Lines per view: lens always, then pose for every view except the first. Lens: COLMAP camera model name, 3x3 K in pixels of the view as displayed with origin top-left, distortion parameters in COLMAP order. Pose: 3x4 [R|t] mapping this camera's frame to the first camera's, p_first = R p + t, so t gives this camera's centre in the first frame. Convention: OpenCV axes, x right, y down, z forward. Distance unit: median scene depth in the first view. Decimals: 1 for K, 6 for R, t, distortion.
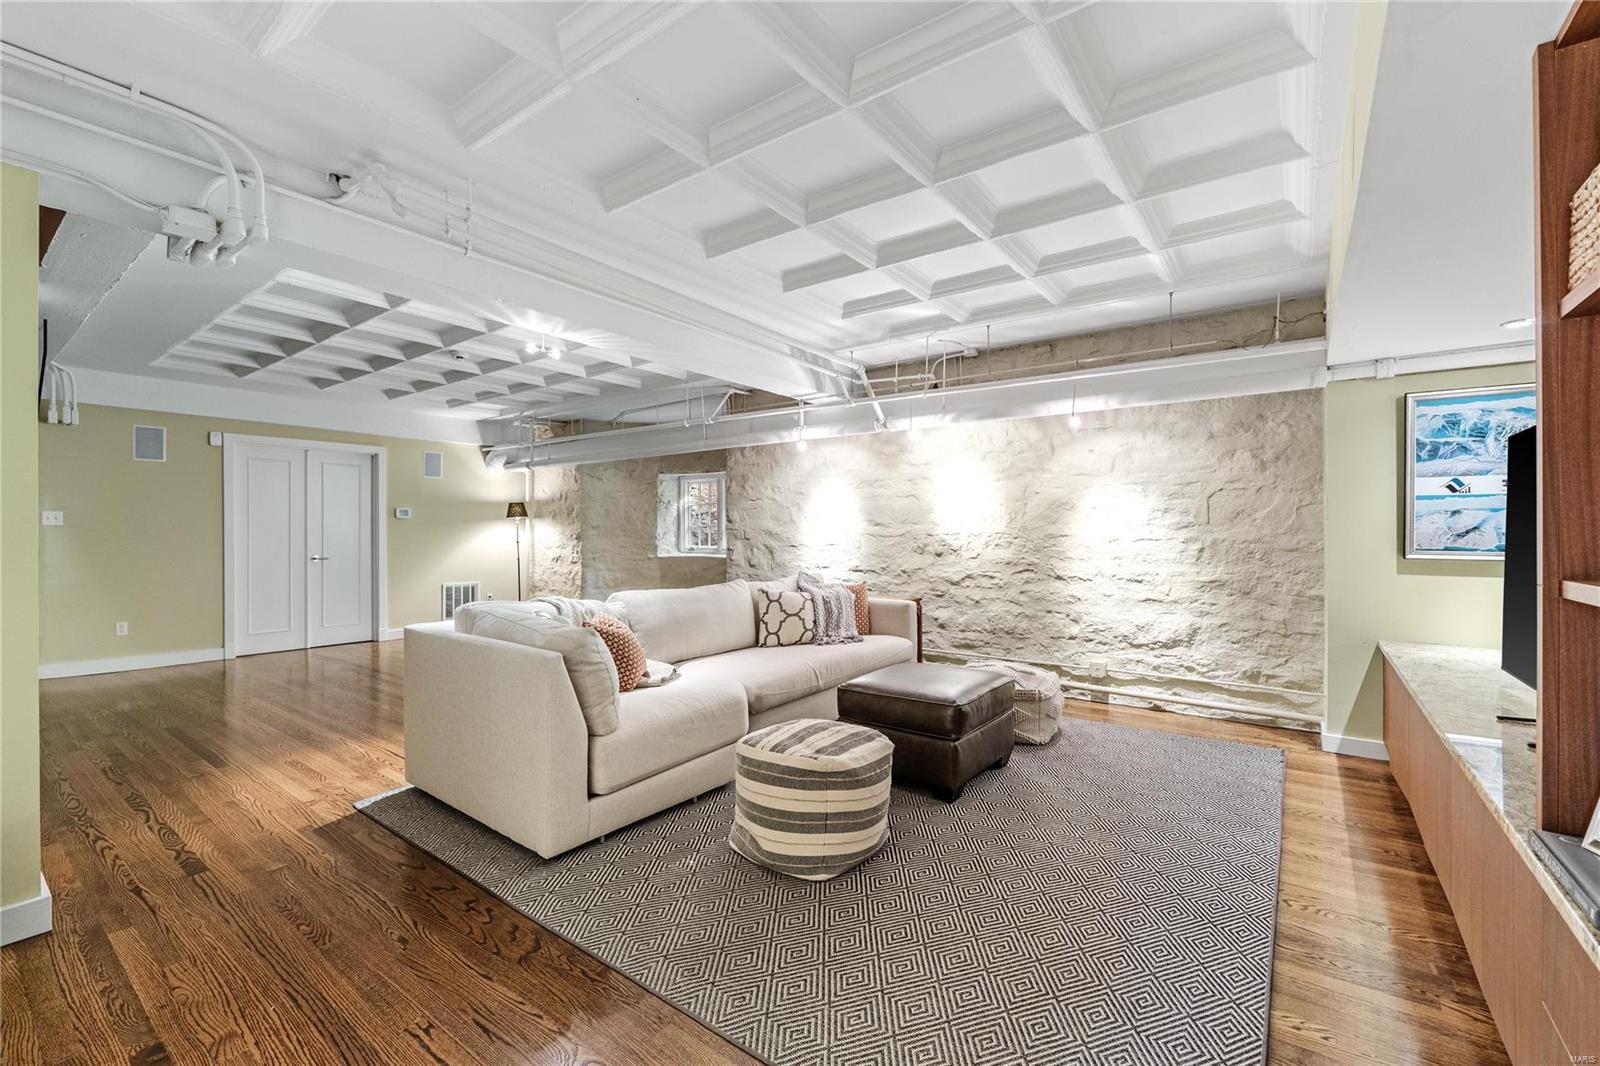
lens RADIAL K [[673.7, 0, 800.1], [0, 673.7, 532.5], [0, 0, 1]] dist [-0.011578, 0.000555]
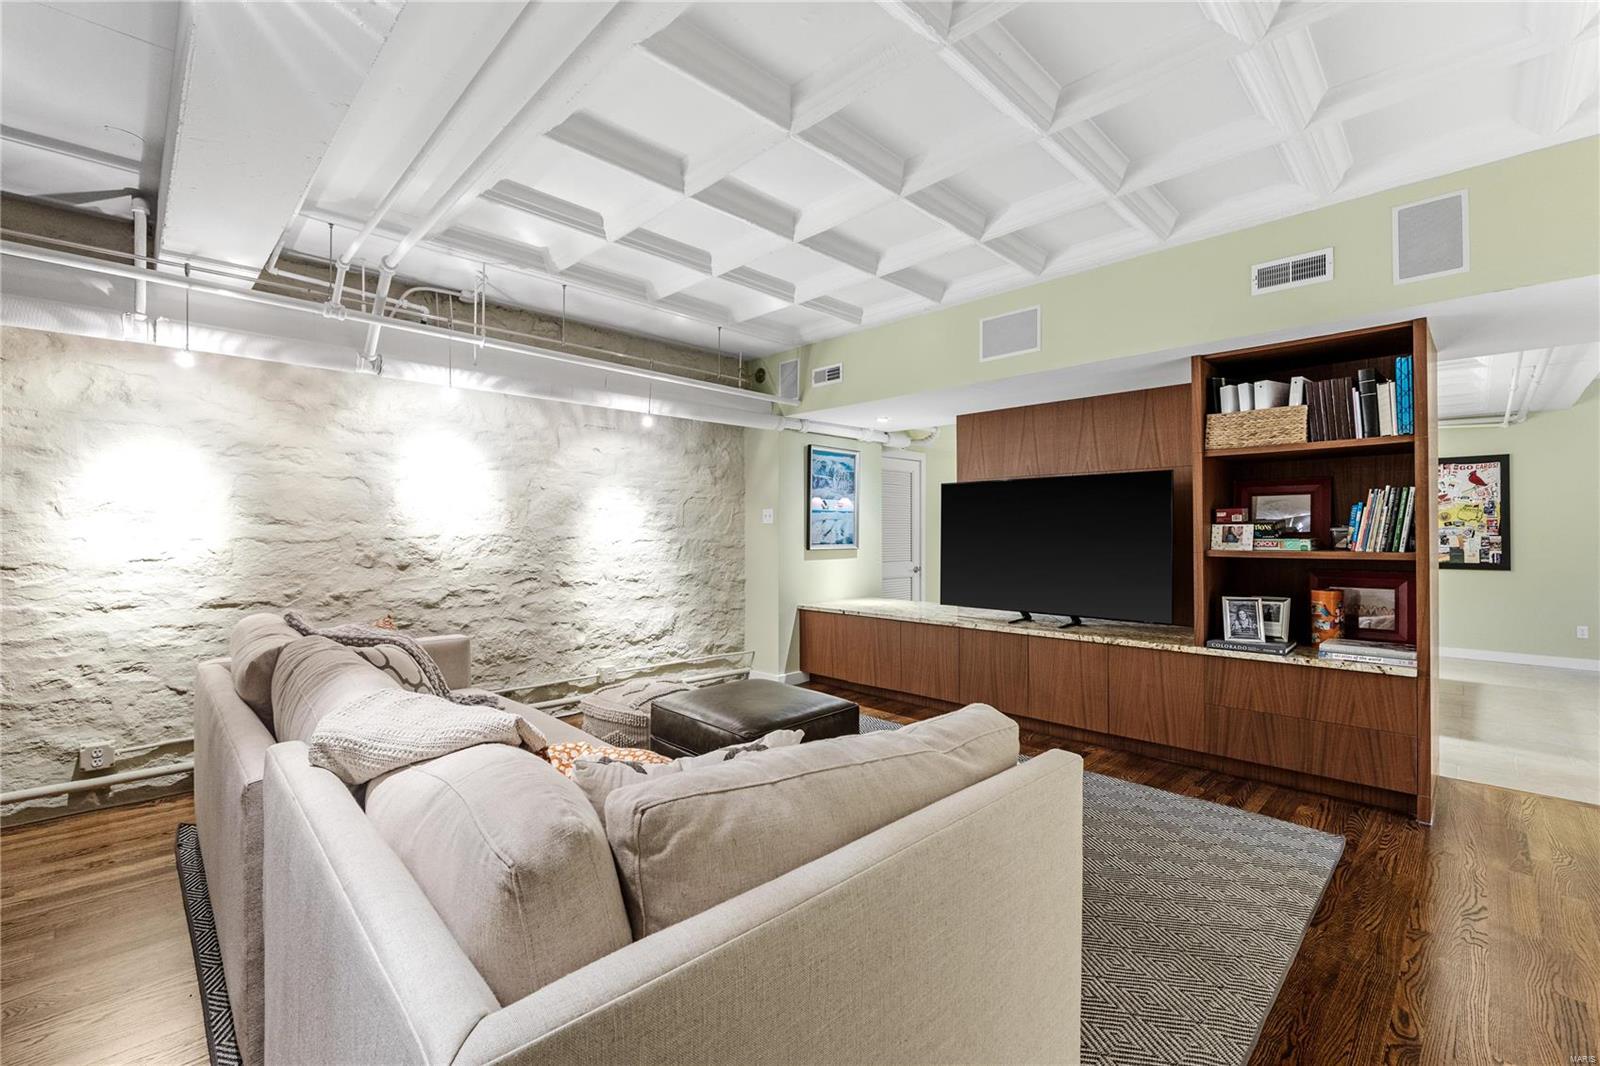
lens RADIAL K [[673.7, 0, 805.5], [0, 673.7, 530.0], [0, 0, 1]] dist [-0.011578, 0.000555]
pose [[0.150312, 0.001614, 0.988637, -0.450283], [0.001861, 0.999996, -0.001916, -0.003305], [-0.988637, 0.002127, 0.150308, 0.532909]]
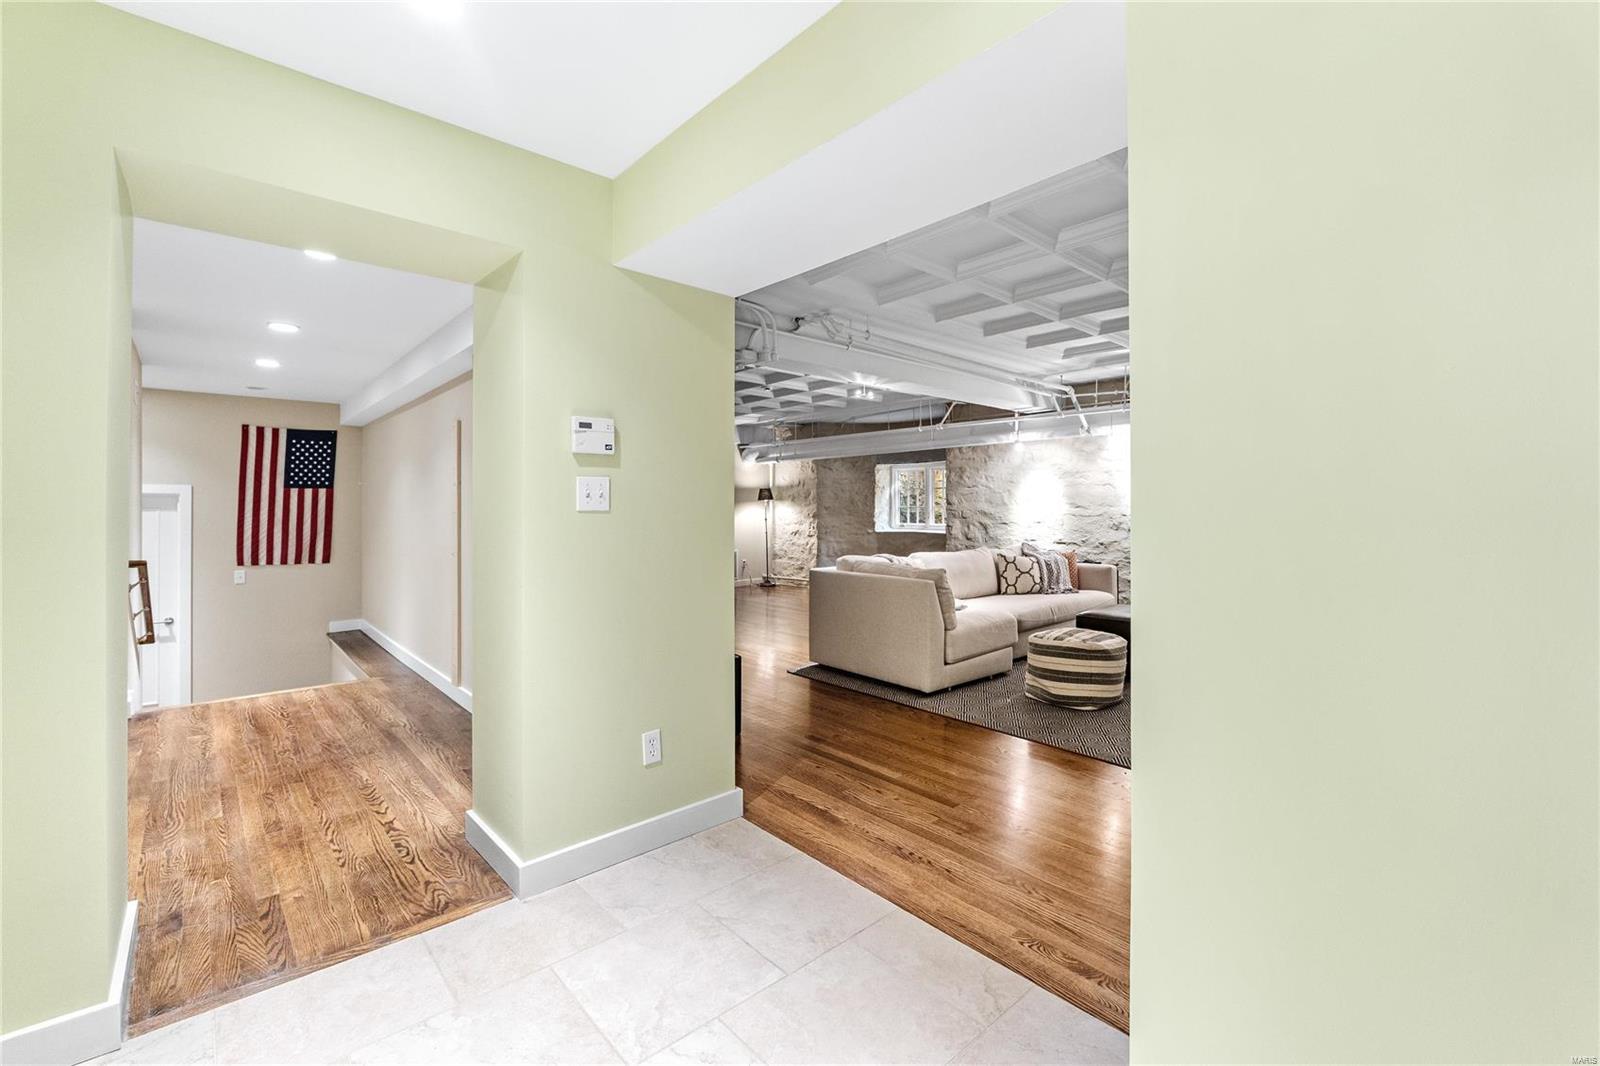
lens RADIAL K [[673.7, 0, 804.1], [0, 673.7, 503.7], [0, 0, 1]] dist [-0.011578, 0.000555]
pose [[0.979067, -0.000428, -0.203536, -0.154479], [-0.001610, 0.999950, -0.009848, -0.005081], [0.203530, 0.009970, 0.979018, -0.403667]]
